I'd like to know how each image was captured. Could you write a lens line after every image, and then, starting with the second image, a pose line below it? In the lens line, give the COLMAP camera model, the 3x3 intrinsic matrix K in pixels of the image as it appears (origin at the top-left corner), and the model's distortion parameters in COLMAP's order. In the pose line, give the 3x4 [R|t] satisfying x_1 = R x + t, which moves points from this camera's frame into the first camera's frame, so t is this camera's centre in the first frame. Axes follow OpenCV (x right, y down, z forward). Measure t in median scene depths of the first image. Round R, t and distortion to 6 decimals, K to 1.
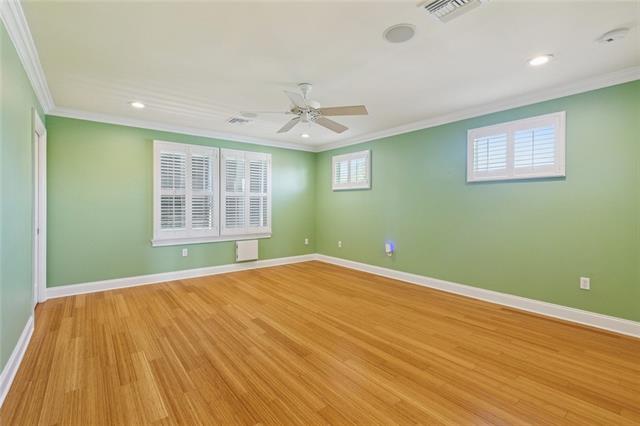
lens RADIAL K [[289.0, 0, 318.4], [0, 289.0, 206.2], [0, 0, 1]] dist [0.000817, 0.000204]
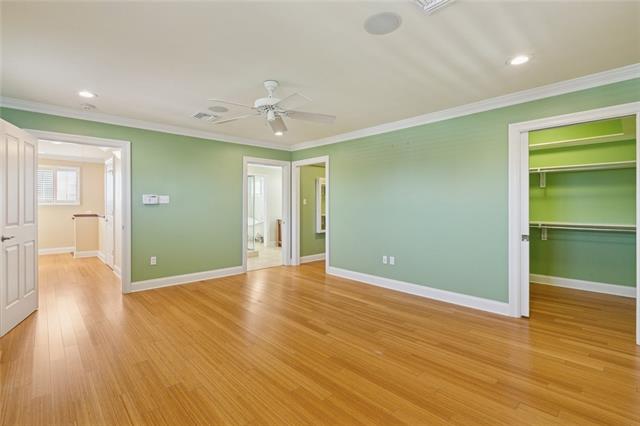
lens RADIAL K [[306.1, 0, 320.0], [0, 306.1, 213.0], [0, 0, 1]] dist [0.000252, 0.000011]
pose [[-0.997520, -0.003032, -0.070312, -0.142190], [-0.003587, 0.999963, 0.007768, 0.005605], [0.070285, 0.008001, -0.997495, 2.117413]]
